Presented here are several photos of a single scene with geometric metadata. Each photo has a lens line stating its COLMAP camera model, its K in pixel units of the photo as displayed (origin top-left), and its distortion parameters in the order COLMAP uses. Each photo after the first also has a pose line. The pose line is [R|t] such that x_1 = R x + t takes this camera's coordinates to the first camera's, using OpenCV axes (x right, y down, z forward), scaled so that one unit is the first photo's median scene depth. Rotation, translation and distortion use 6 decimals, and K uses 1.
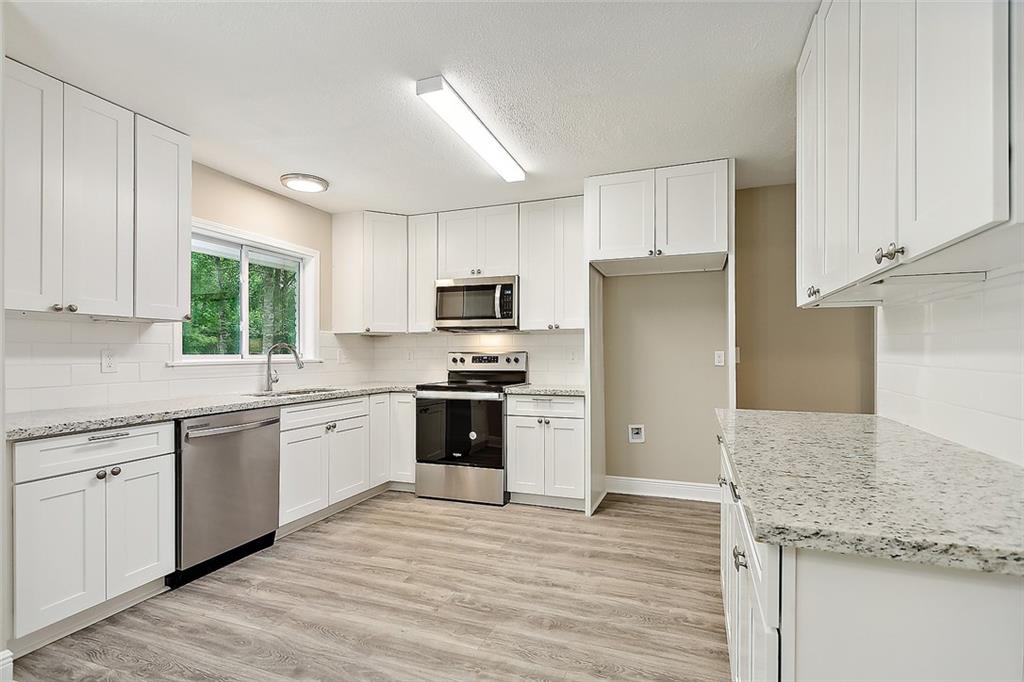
lens RADIAL K [[486.3, 0, 512.3], [0, 486.3, 347.4], [0, 0, 1]] dist [0.001400, 0.001492]
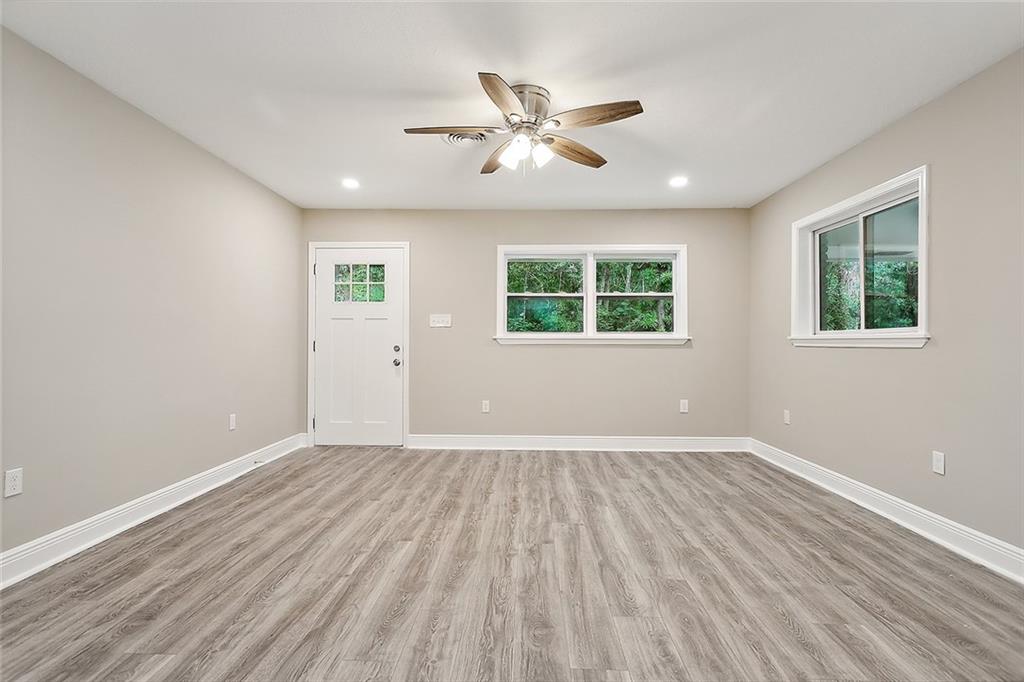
lens RADIAL K [[486.3, 0, 503.4], [0, 486.3, 339.3], [0, 0, 1]] dist [0.001400, 0.001492]
pose [[-0.291911, 0.006977, 0.956420, -0.920168], [-0.016996, 0.999778, -0.012481, 0.051758], [-0.956295, -0.019899, -0.291727, 1.100966]]
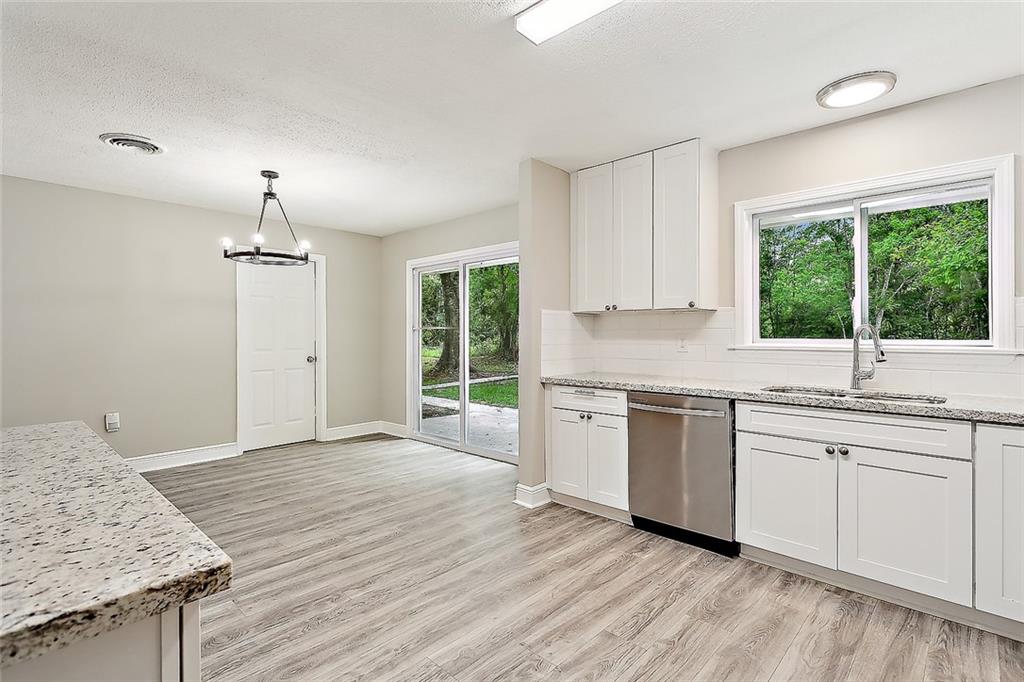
lens RADIAL K [[486.3, 0, 503.2], [0, 486.3, 339.9], [0, 0, 1]] dist [0.001400, 0.001492]
pose [[-0.397825, 0.011513, -0.917389, 0.434565], [0.010708, 0.999911, 0.007905, 0.004327], [0.917399, -0.006678, -0.397913, 0.911266]]
